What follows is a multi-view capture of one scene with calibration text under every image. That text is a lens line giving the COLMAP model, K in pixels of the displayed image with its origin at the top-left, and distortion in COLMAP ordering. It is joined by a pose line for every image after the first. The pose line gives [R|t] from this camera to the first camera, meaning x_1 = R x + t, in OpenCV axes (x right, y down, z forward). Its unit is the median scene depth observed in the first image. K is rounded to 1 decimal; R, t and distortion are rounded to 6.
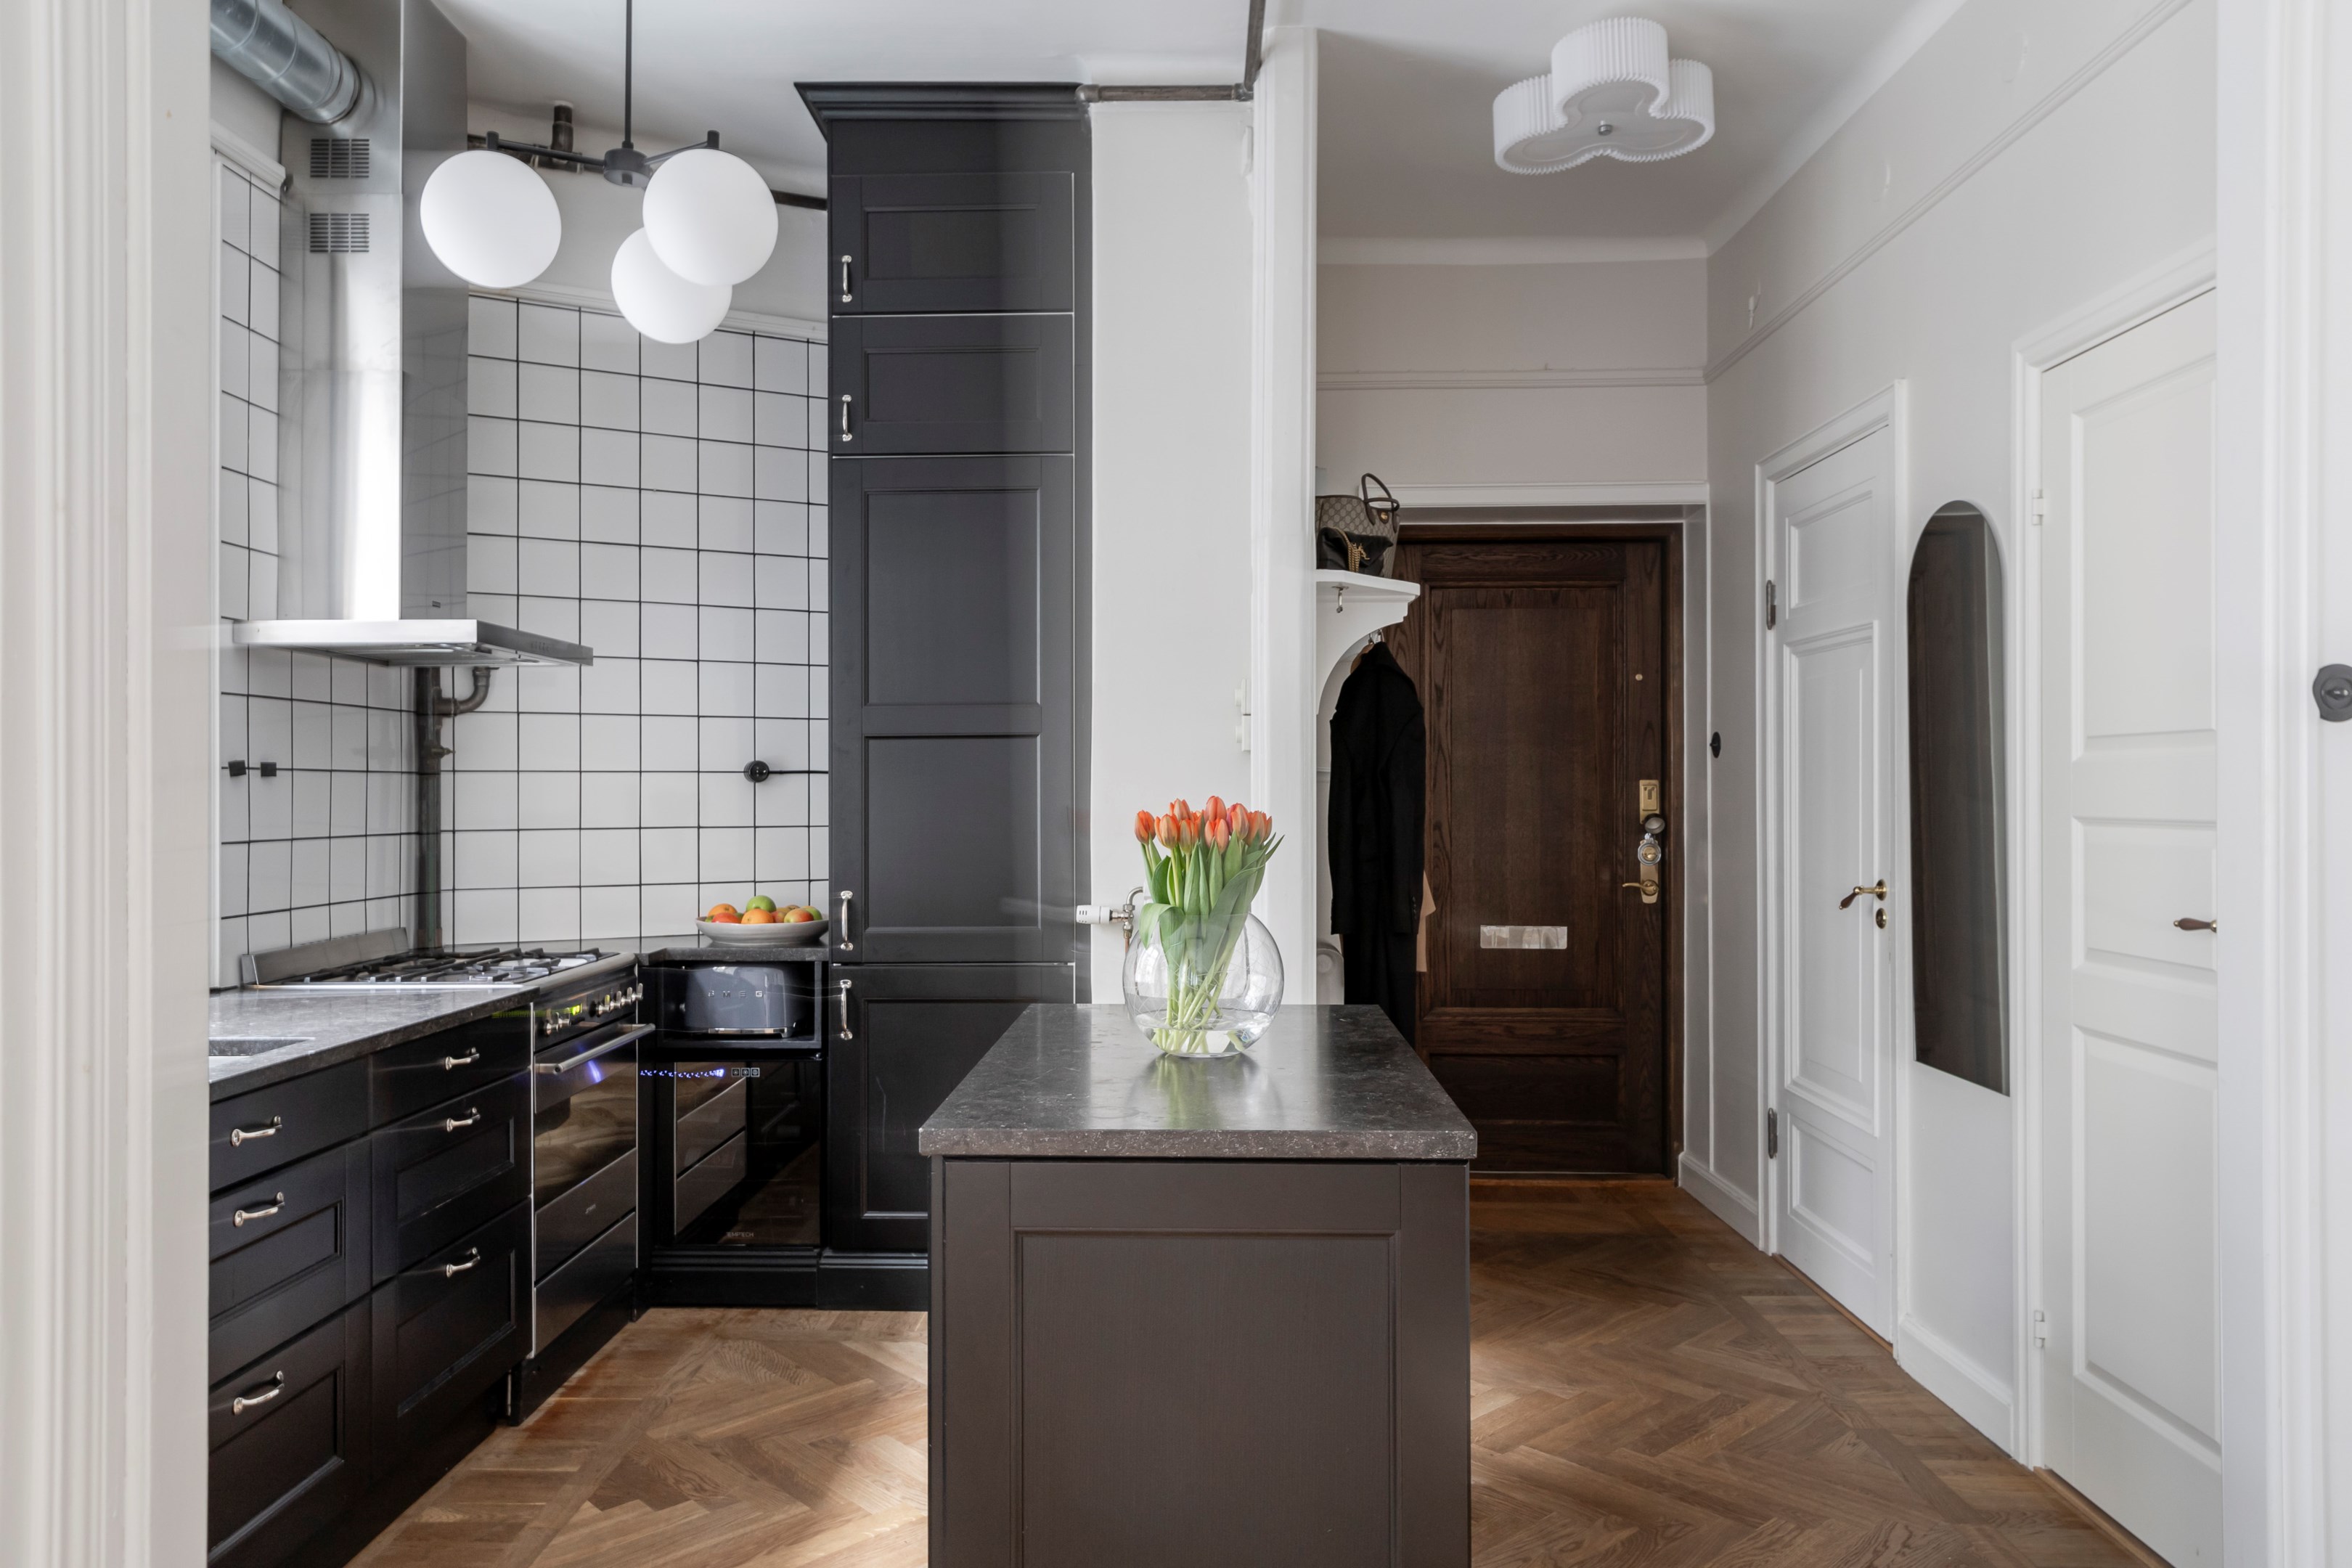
lens RADIAL K [[1539.4, 0, 1176.0], [0, 1539.4, 784.0], [0, 0, 1]] dist [-0.001320, 0.020583]
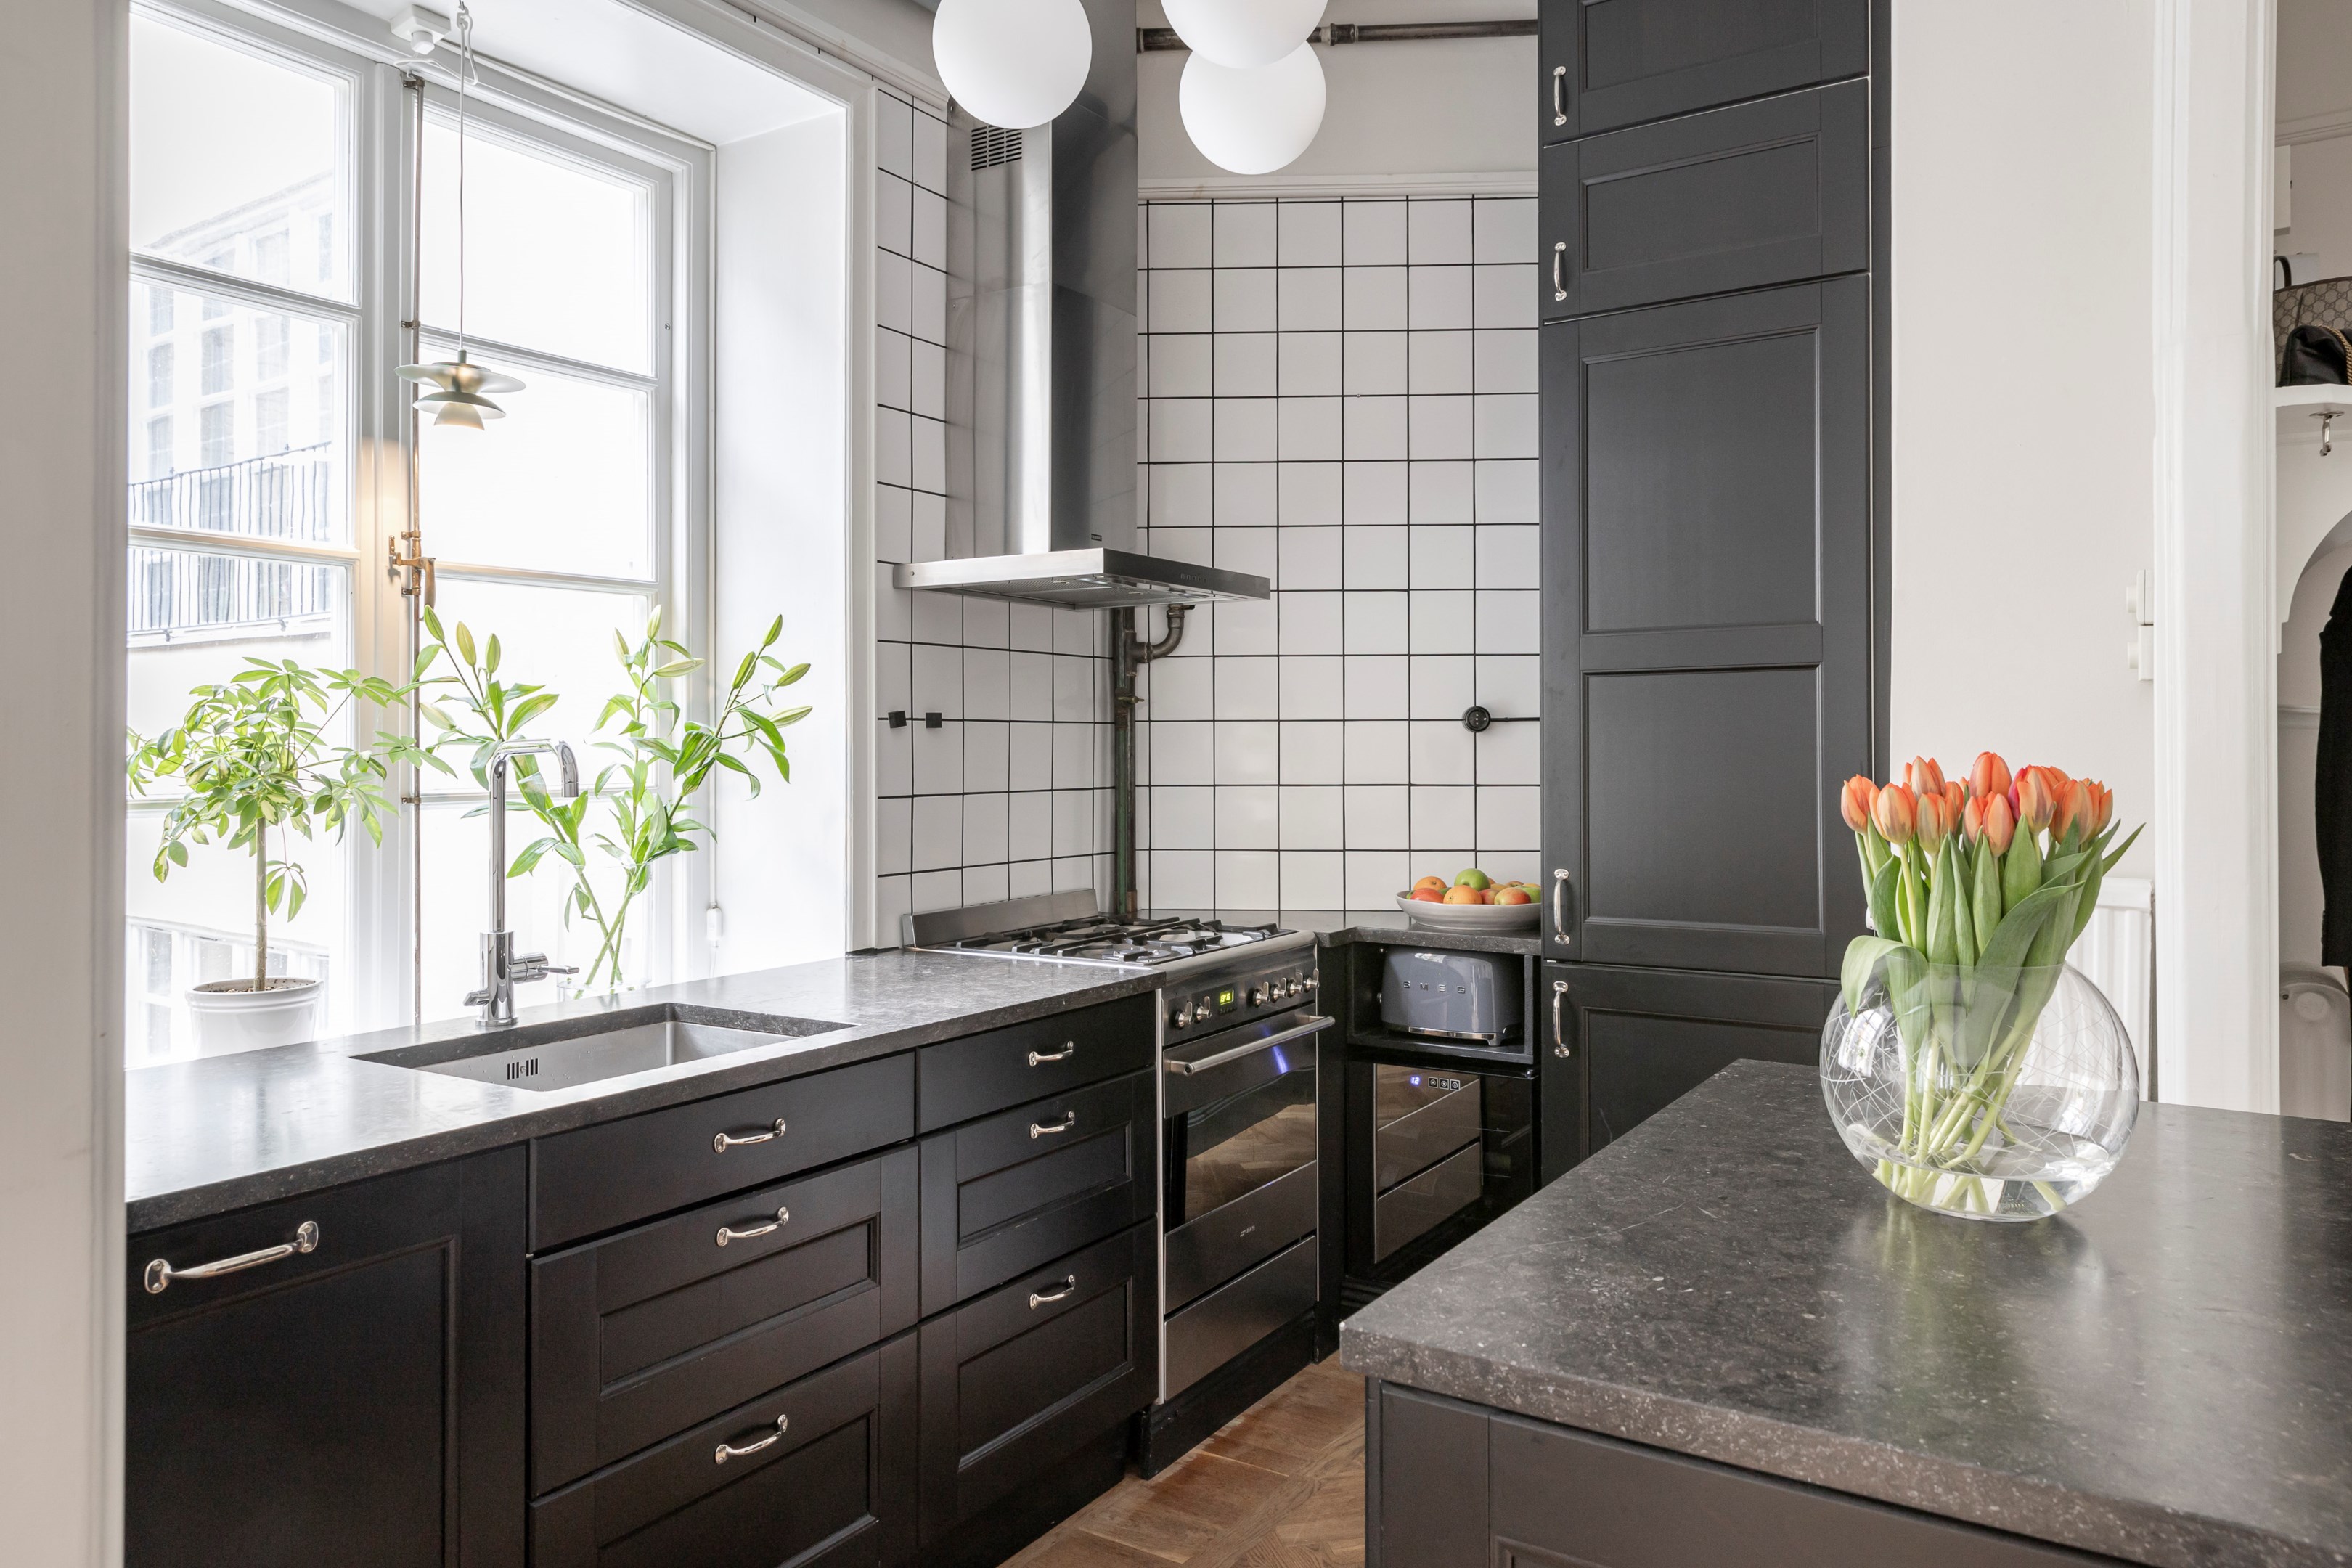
lens RADIAL K [[1570.0, 0, 1202.4], [0, 1570.0, 729.0], [0, 0, 1]] dist [0.007334, 0.001046]
pose [[0.855784, -0.004712, -0.517313, 0.046422], [0.002922, 0.999987, -0.004275, 0.000582], [0.517326, 0.002147, 0.855786, 0.218267]]
